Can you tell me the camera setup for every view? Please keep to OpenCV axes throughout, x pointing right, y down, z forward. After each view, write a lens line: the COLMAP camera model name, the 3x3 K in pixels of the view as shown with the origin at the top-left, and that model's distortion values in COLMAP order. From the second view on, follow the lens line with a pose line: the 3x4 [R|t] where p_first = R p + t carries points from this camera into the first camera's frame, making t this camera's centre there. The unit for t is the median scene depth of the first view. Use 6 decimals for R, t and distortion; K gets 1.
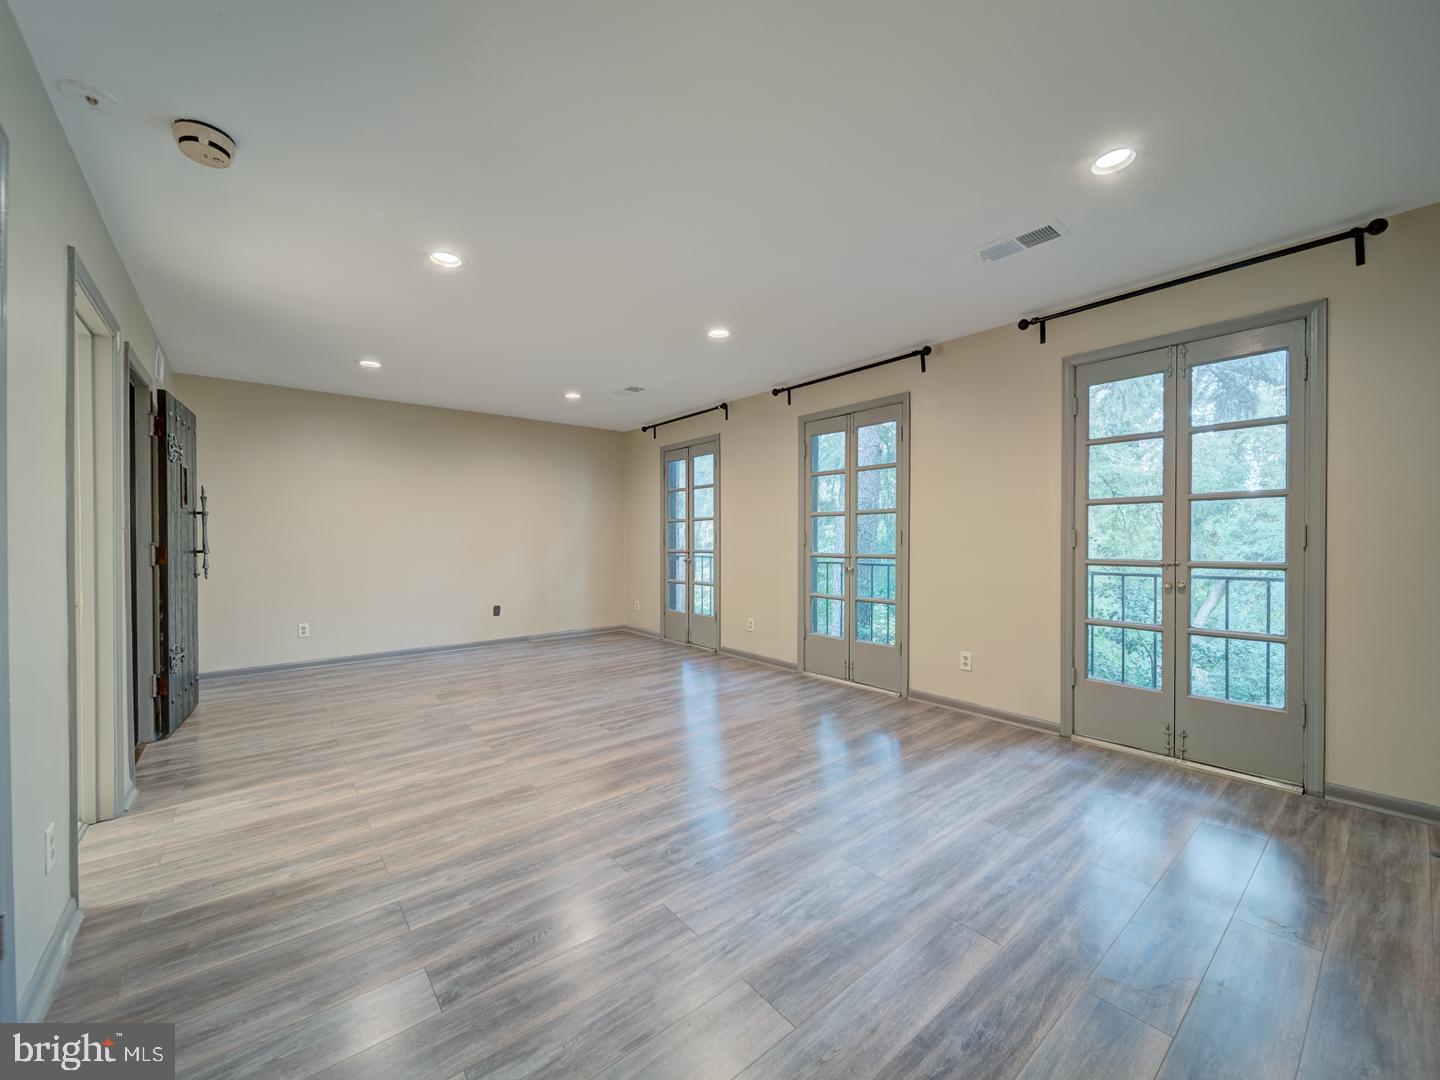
lens RADIAL K [[565.4, 0, 724.9], [0, 565.4, 542.1], [0, 0, 1]] dist [-0.002530, -0.000808]
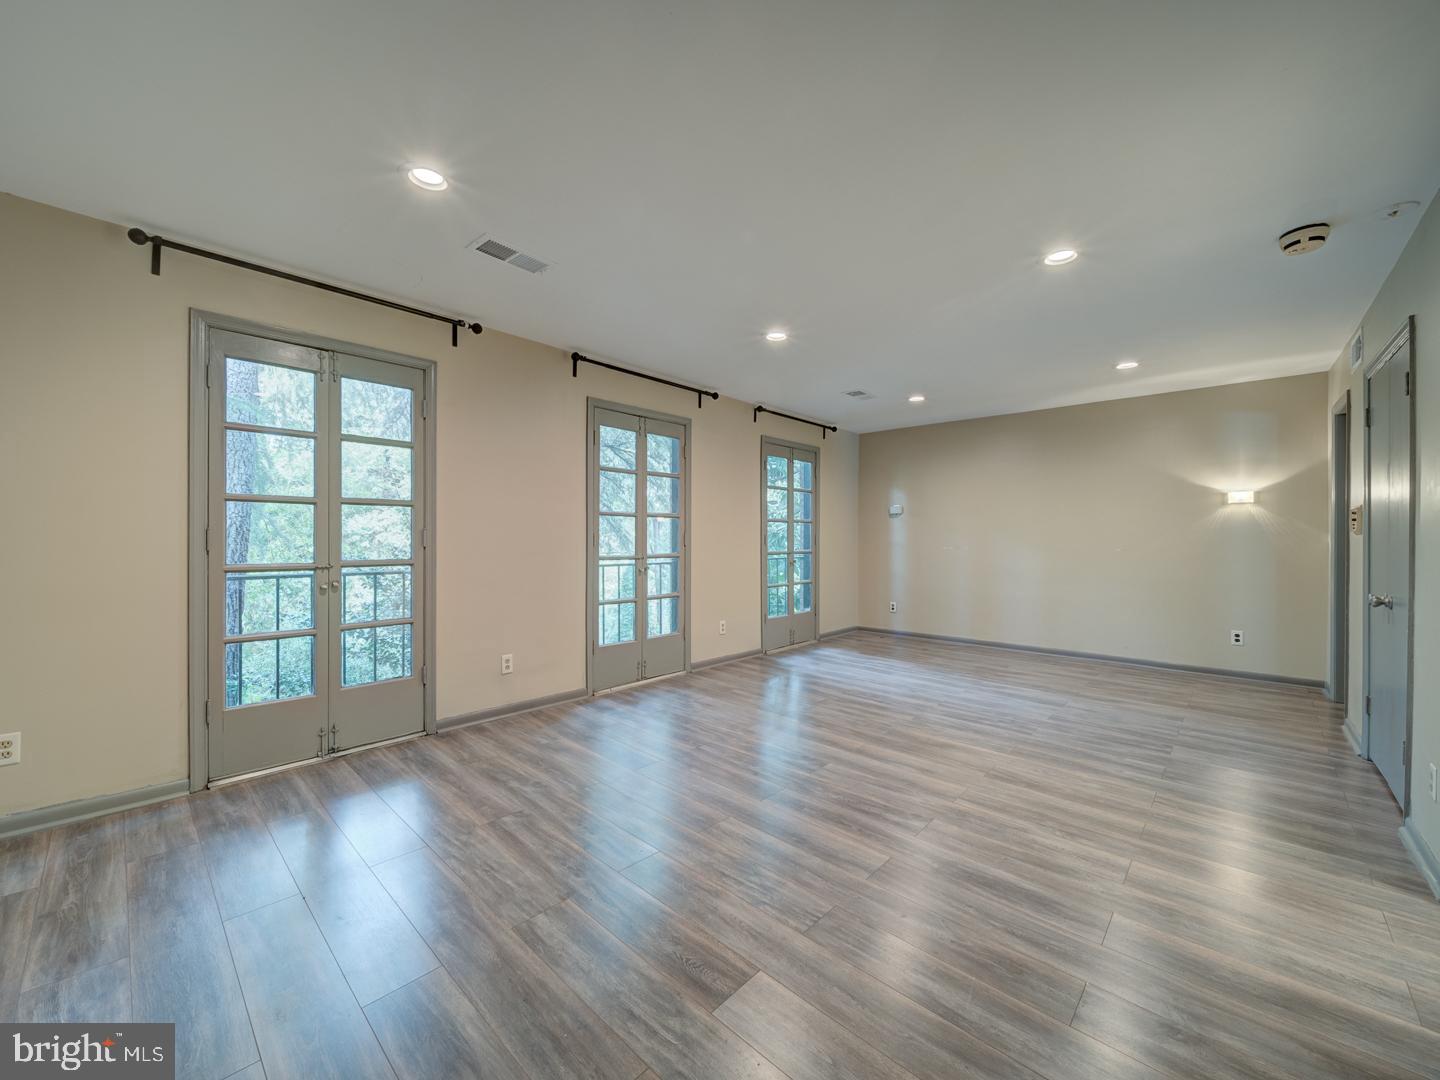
lens RADIAL K [[565.4, 0, 725.7], [0, 565.4, 538.0], [0, 0, 1]] dist [-0.002530, -0.000808]
pose [[-0.134279, 0.003829, 0.990936, -0.845101], [0.005153, 0.999982, -0.003165, -0.005623], [-0.990930, 0.004681, -0.134297, 1.036402]]
